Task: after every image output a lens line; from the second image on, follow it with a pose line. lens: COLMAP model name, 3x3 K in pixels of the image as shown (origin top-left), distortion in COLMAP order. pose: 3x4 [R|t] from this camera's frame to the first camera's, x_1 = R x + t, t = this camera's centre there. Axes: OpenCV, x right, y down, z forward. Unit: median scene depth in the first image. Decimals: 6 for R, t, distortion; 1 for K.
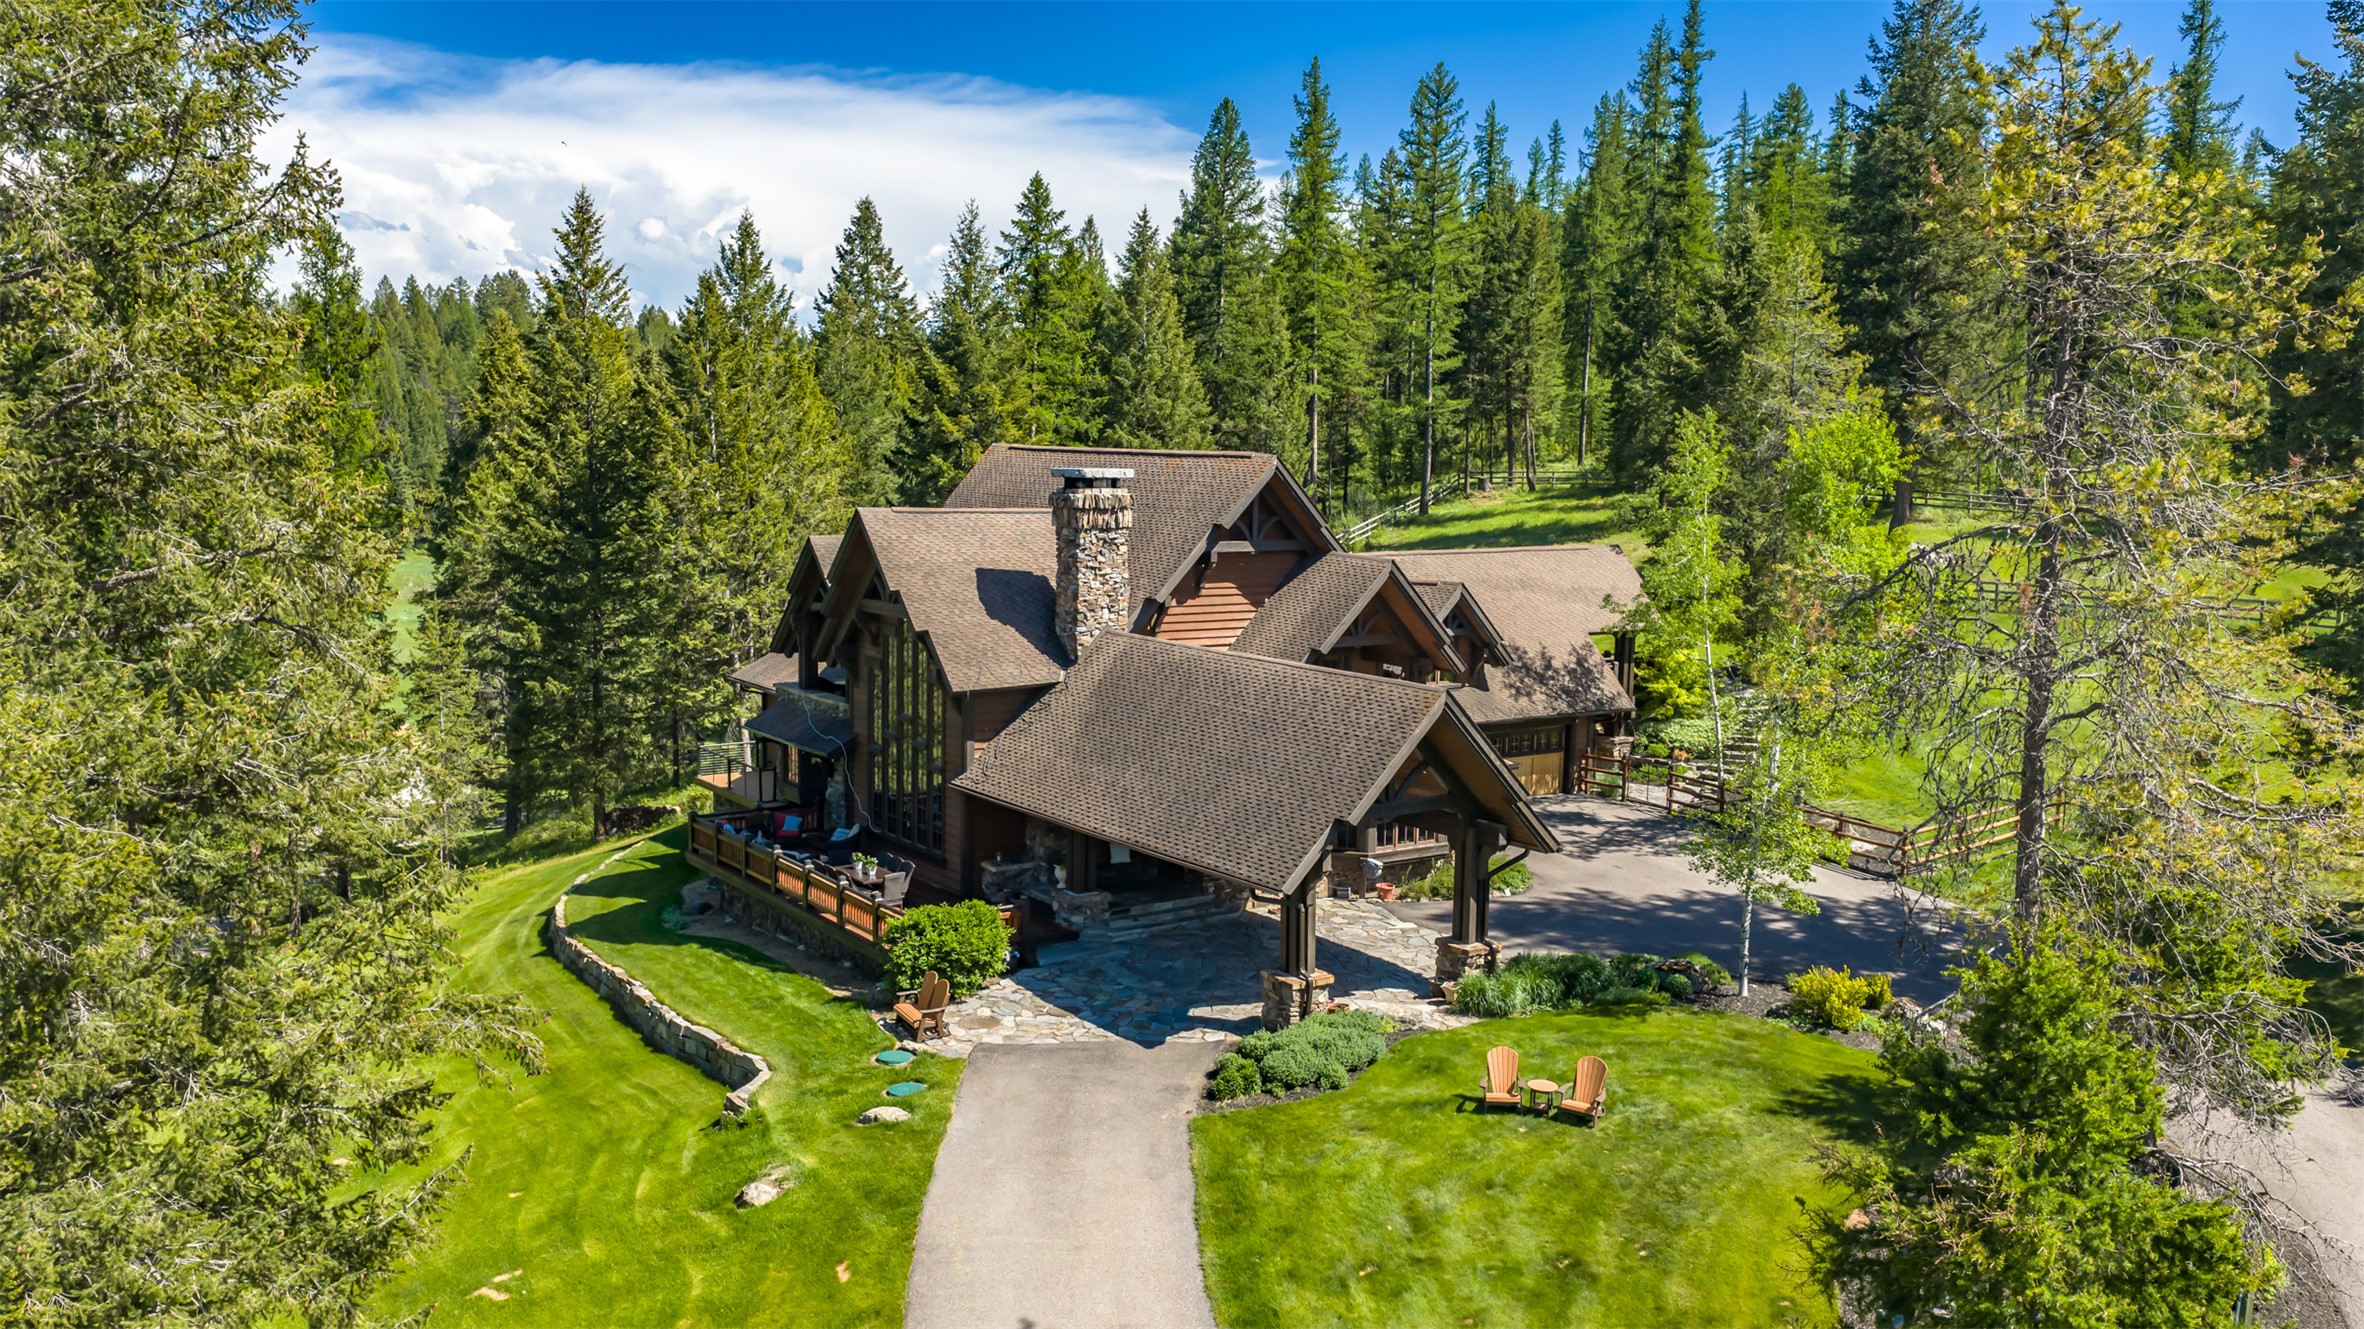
lens RADIAL K [[1969.0, 0, 1183.2], [0, 1969.0, 676.1], [0, 0, 1]] dist [0.033991, -0.072211]
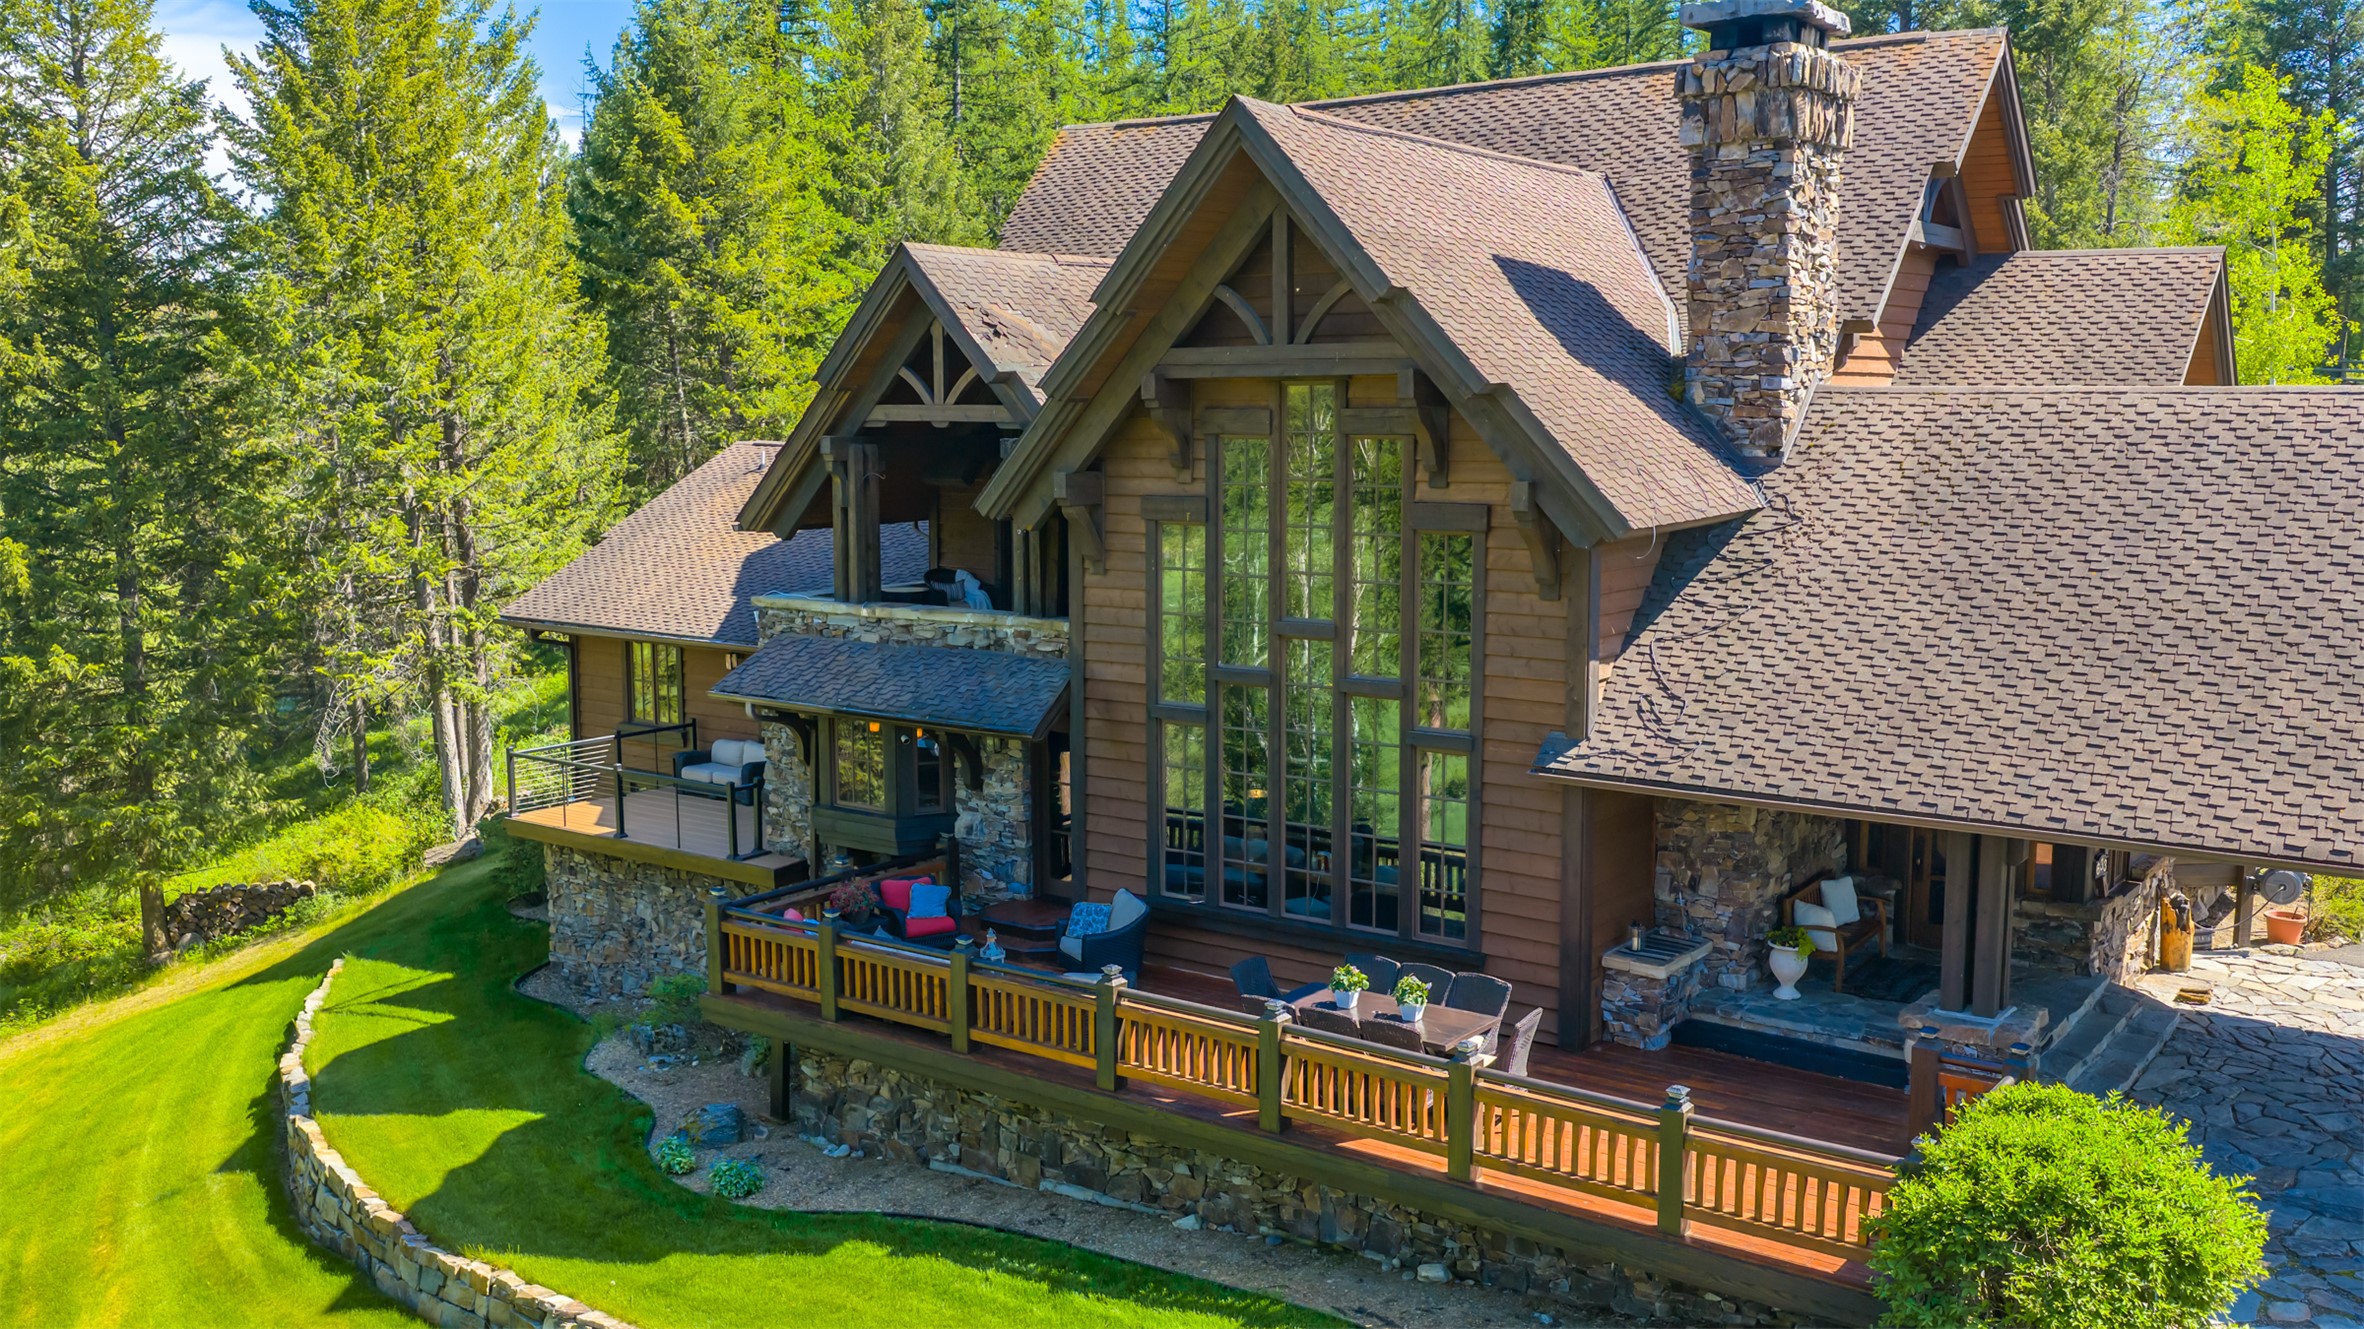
lens RADIAL K [[2062.9, 0, 1187.6], [0, 2062.9, 670.7], [0, 0, 1]] dist [0.024756, -0.045310]
pose [[0.948571, -0.061267, 0.310578, -0.300529], [0.059592, 0.998112, 0.014888, 0.022399], [-0.310903, 0.004386, 0.950431, 0.589040]]
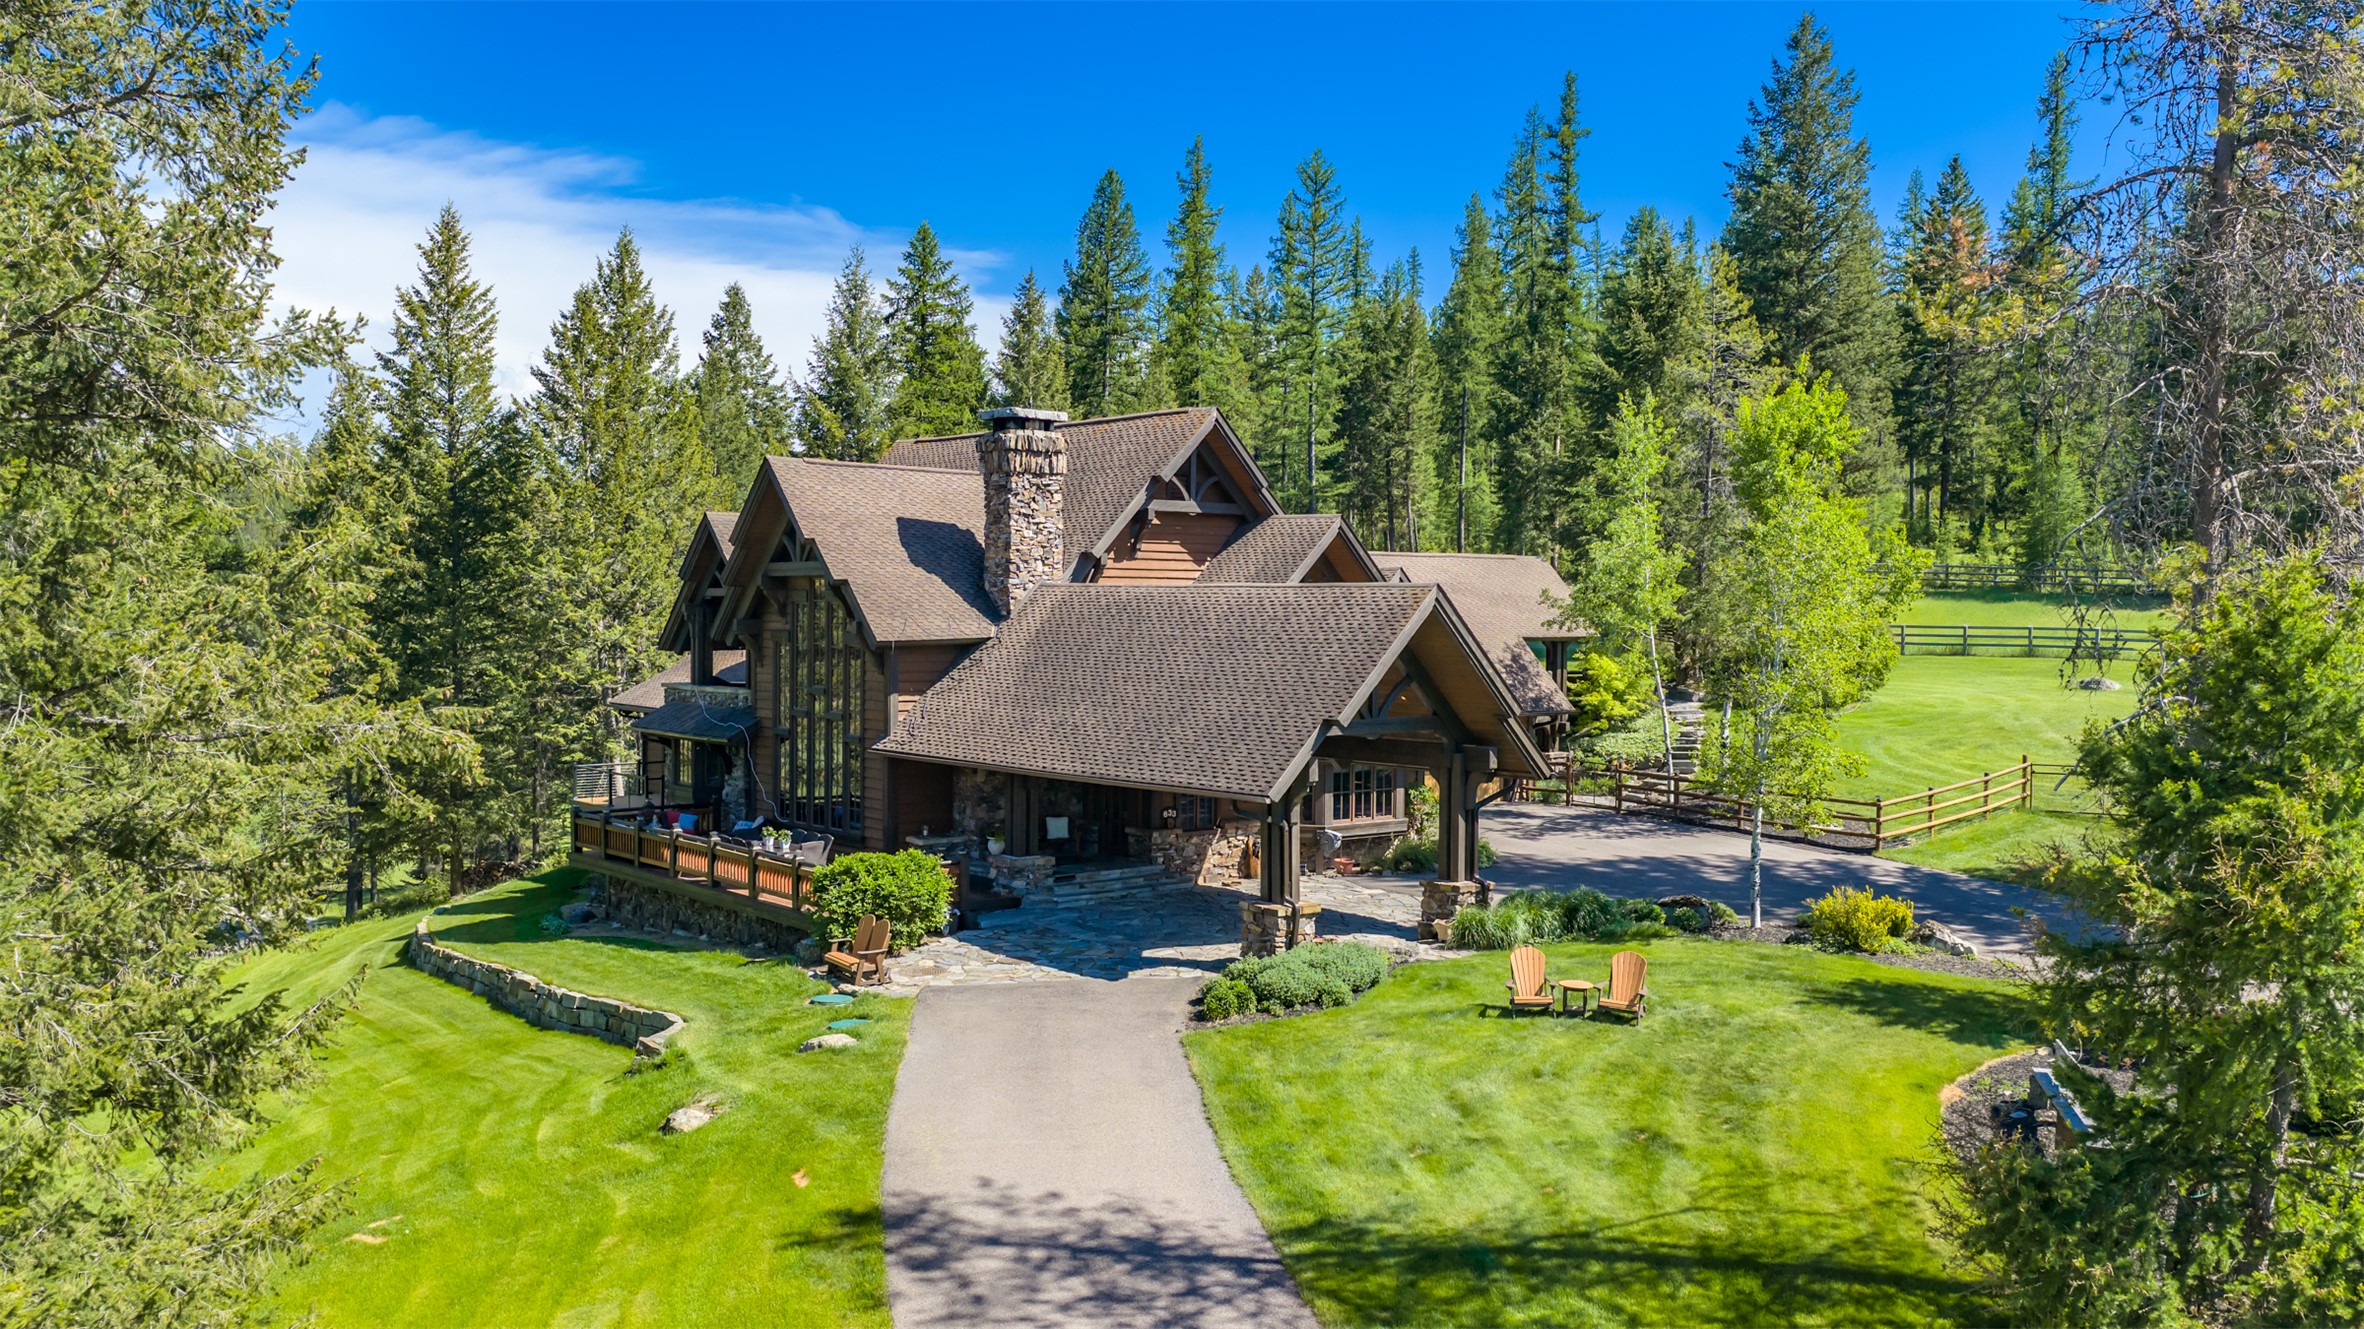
lens RADIAL K [[1969.0, 0, 1182.1], [0, 1969.0, 672.0], [0, 0, 1]] dist [0.033991, -0.072211]
pose [[0.996961, -0.011387, 0.077069, -0.042742], [0.018220, 0.995905, -0.088549, 0.096915], [-0.075745, 0.089684, 0.993086, 0.077479]]
